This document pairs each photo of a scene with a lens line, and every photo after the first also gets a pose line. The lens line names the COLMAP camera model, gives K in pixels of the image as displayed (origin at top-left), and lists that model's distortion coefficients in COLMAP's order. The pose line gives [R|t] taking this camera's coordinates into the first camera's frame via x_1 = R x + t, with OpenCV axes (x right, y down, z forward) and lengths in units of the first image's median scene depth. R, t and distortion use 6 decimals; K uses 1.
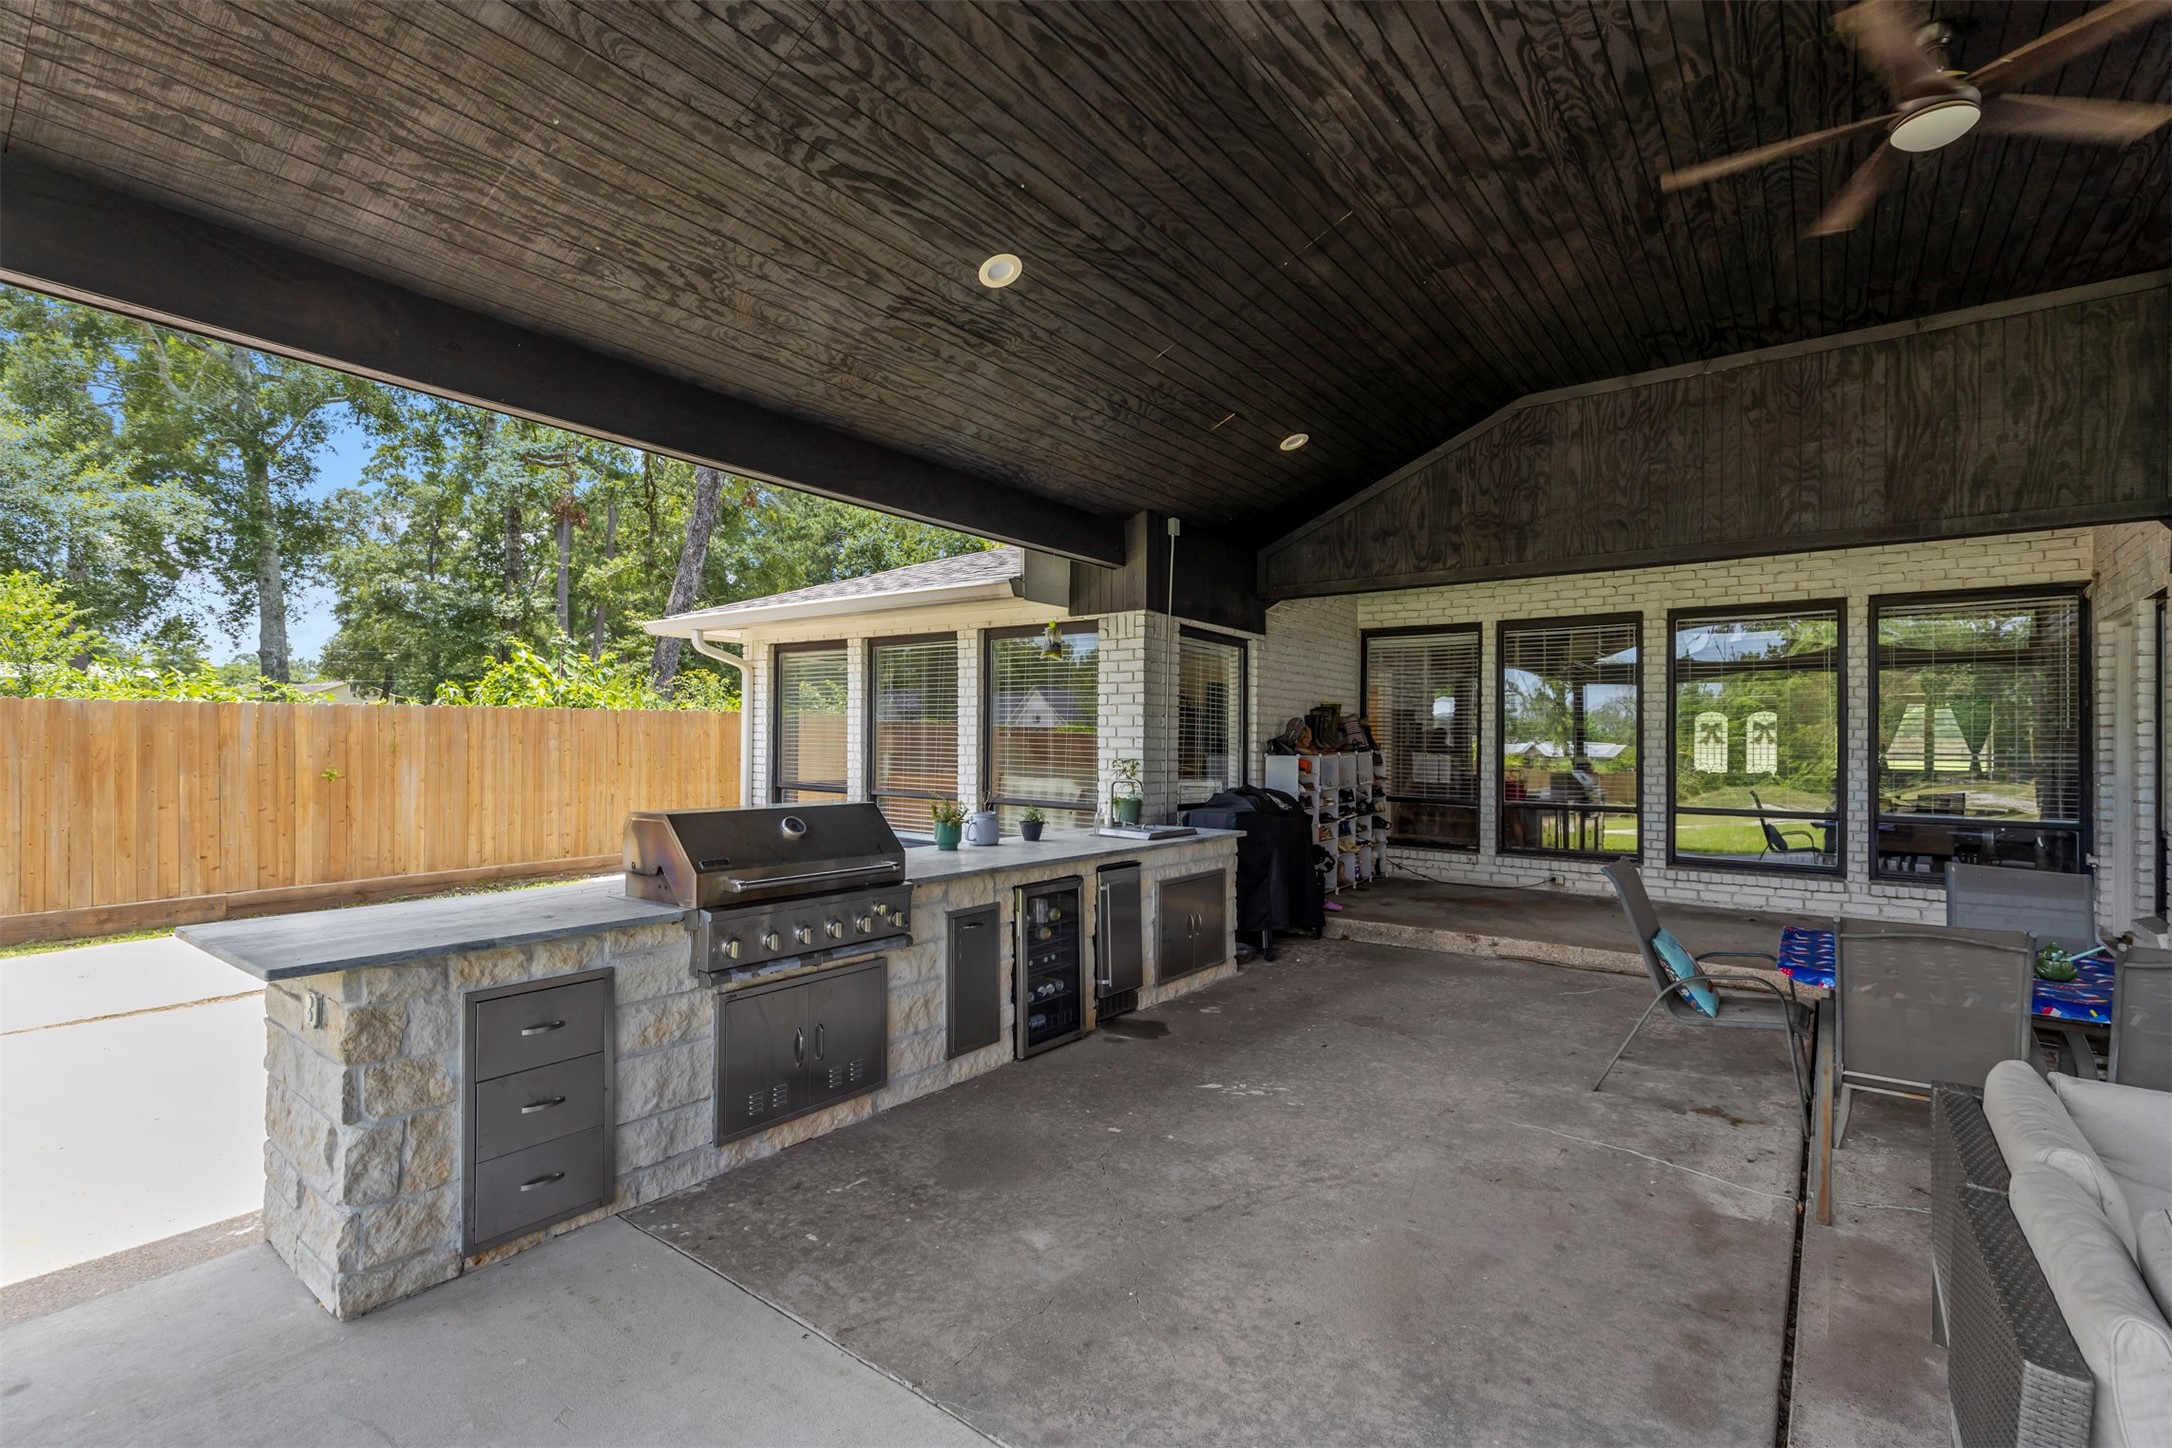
lens RADIAL K [[969.3, 0, 1113.8], [0, 969.3, 728.0], [0, 0, 1]] dist [0.008800, -0.000039]
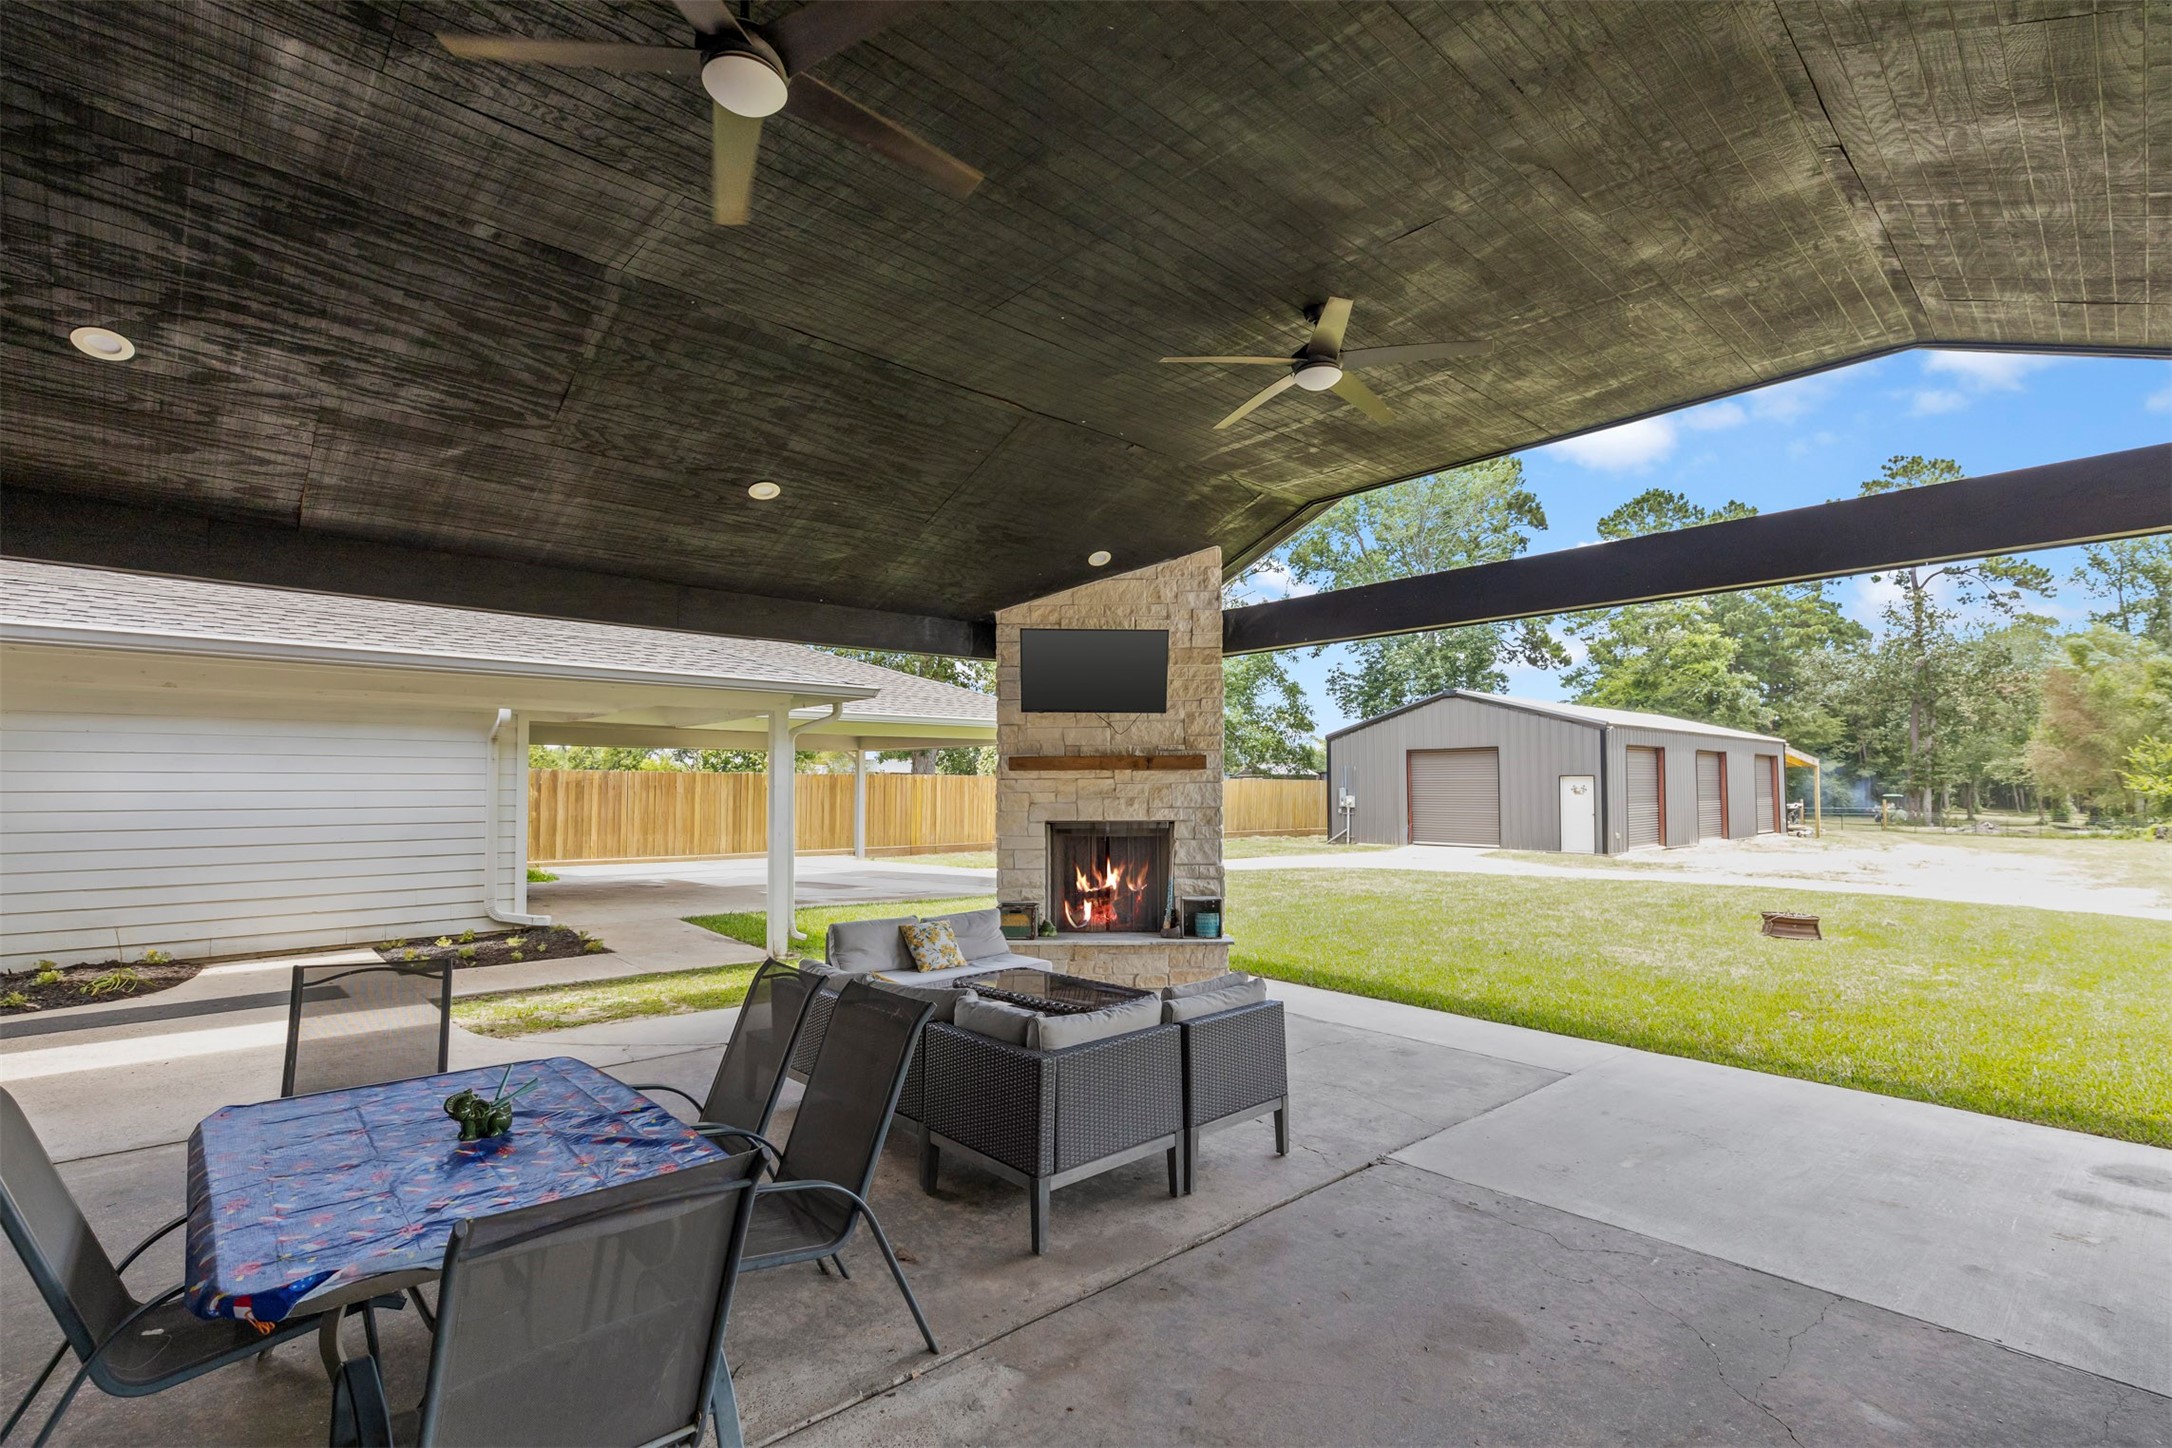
lens RADIAL K [[995.7, 0, 1088.9], [0, 995.7, 768.2], [0, 0, 1]] dist [0.035086, -0.016879]
pose [[-0.981441, -0.002201, 0.191750, 0.205213], [-0.007250, 0.999645, -0.025629, -0.006585], [-0.191626, -0.026544, -0.981109, 0.960368]]
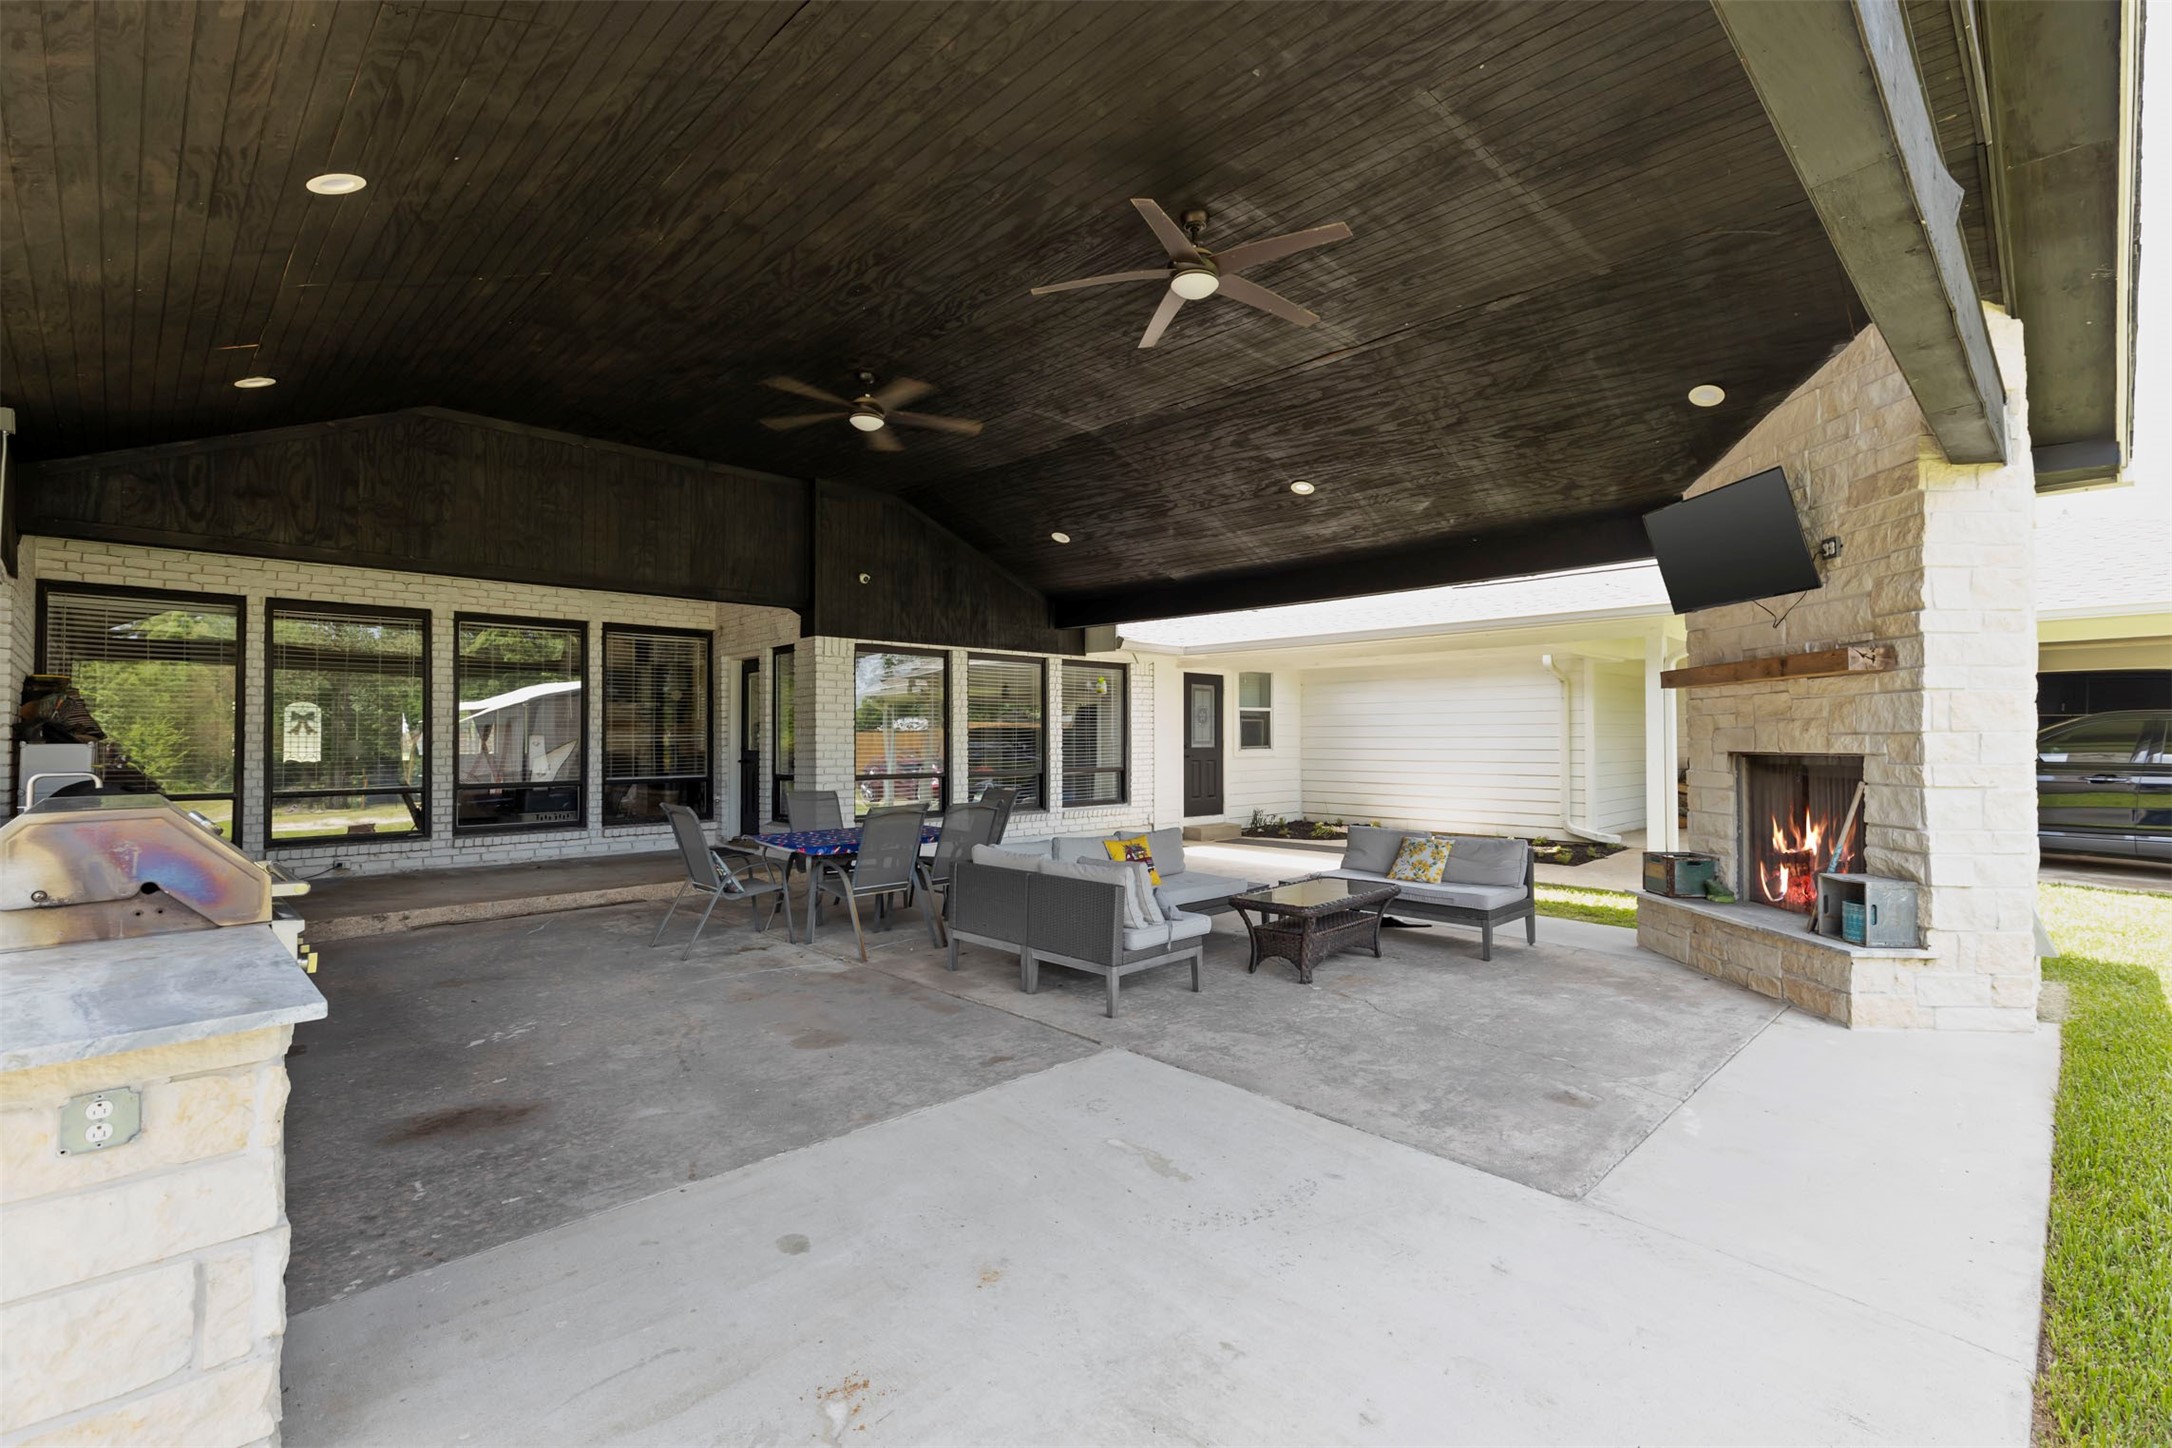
lens RADIAL K [[956.8, 0, 1086.0], [0, 956.8, 724.0], [0, 0, 1]] dist [0.001922, 0.000373]
pose [[0.160262, 0.006667, 0.987052, -0.574653], [-0.008477, 0.999950, -0.005377, 0.013466], [-0.987038, -0.007506, 0.160310, 0.120704]]
